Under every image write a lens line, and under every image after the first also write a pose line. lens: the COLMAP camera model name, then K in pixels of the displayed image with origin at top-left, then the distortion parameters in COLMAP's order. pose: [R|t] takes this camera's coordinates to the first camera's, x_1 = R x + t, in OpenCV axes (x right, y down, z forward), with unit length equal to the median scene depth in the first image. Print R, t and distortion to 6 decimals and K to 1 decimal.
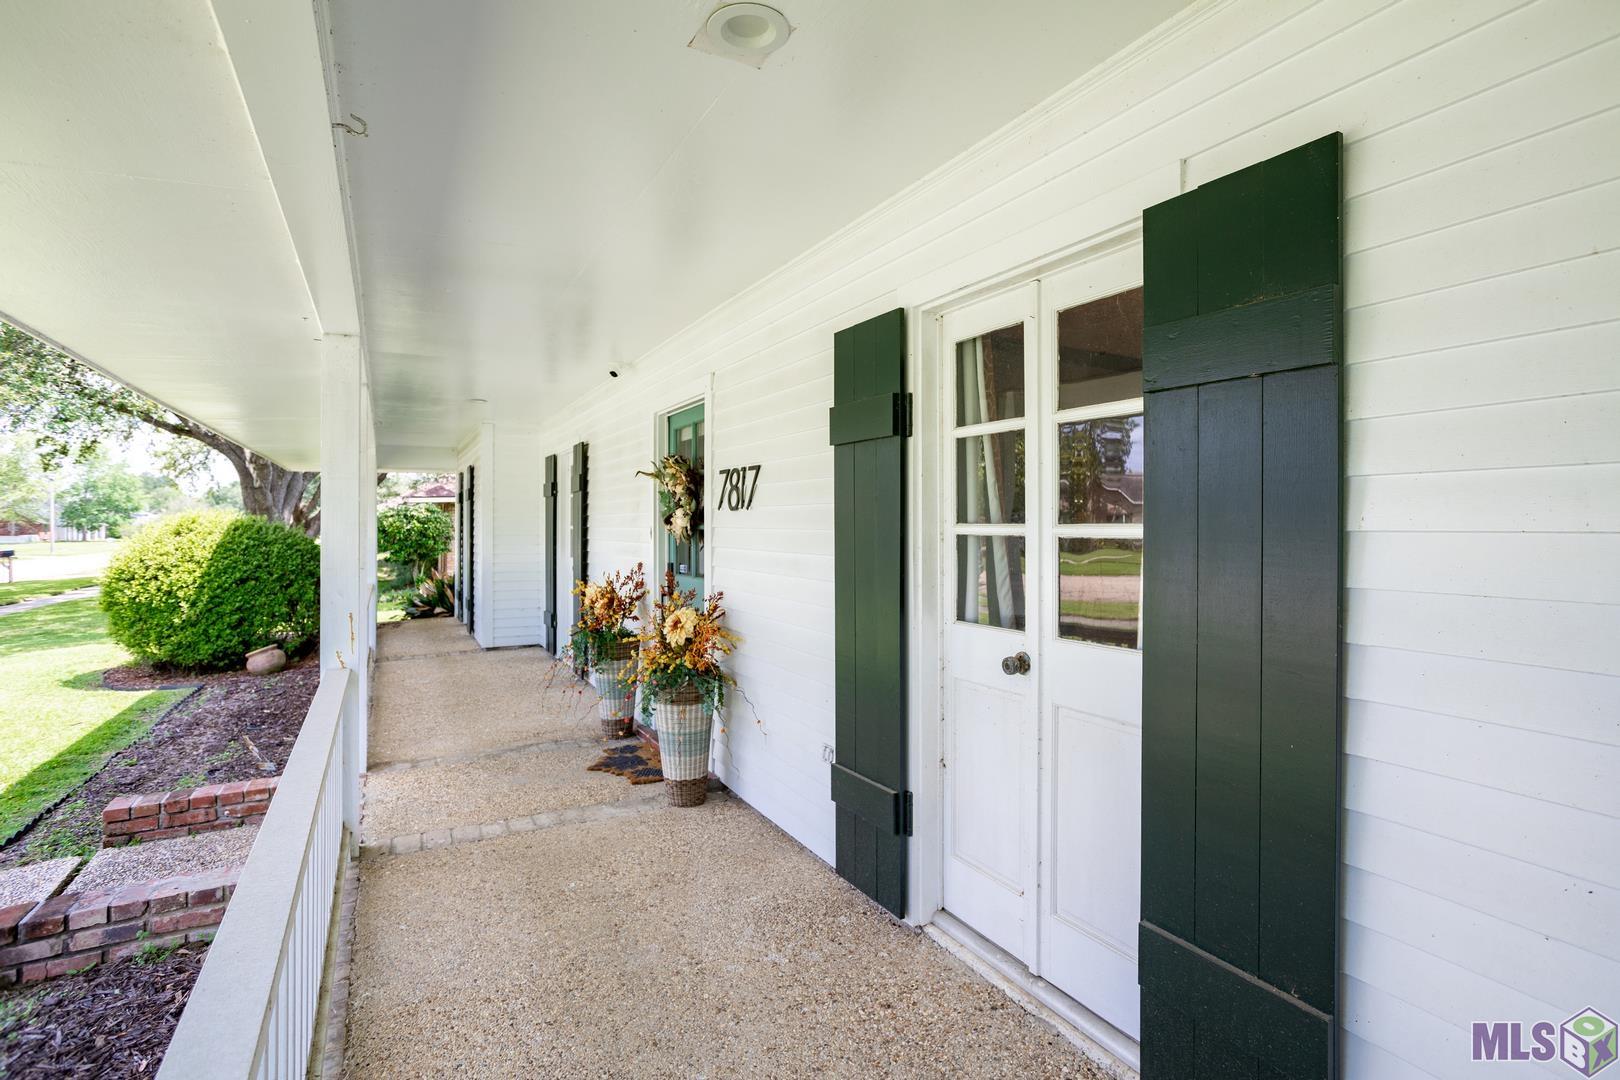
lens RADIAL K [[772.1, 0, 807.2], [0, 772.1, 510.9], [0, 0, 1]] dist [-0.000904, -0.000036]
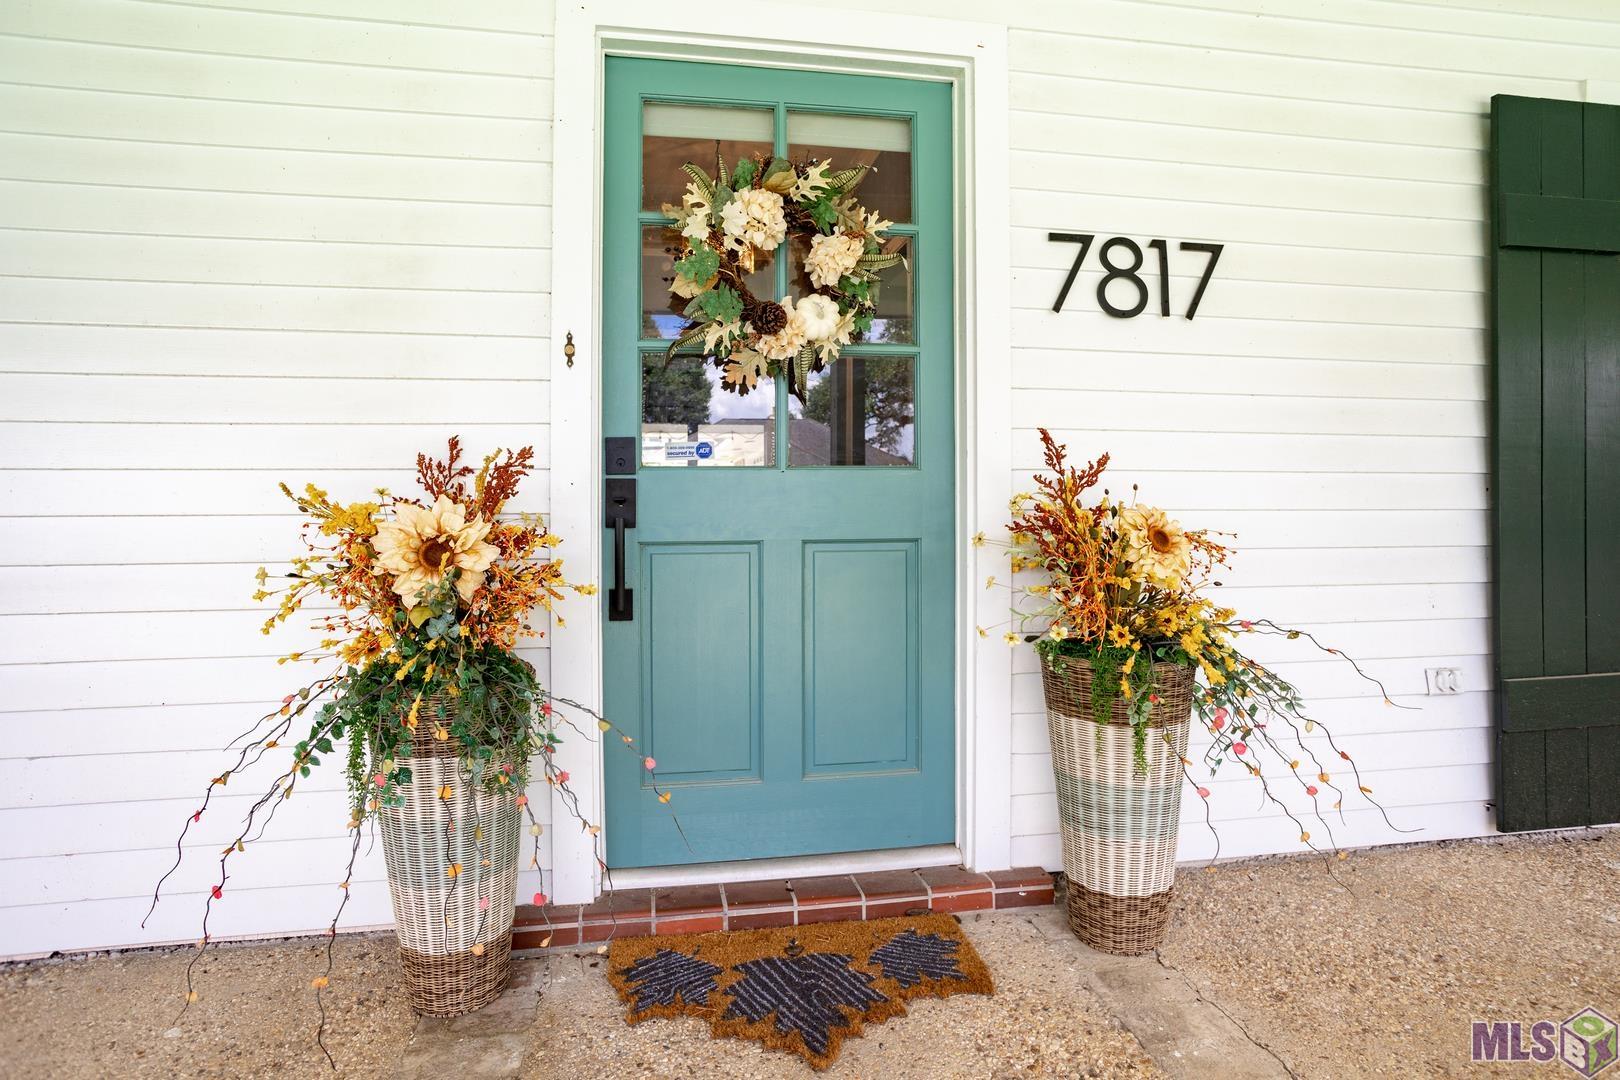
lens RADIAL K [[772.1, 0, 807.2], [0, 772.1, 510.9], [0, 0, 1]] dist [-0.000904, -0.000036]
pose [[0.335687, -0.002925, 0.941969, -0.649278], [-0.017774, 0.999797, 0.009439, 0.125534], [-0.941806, -0.019911, 0.335567, 1.026620]]
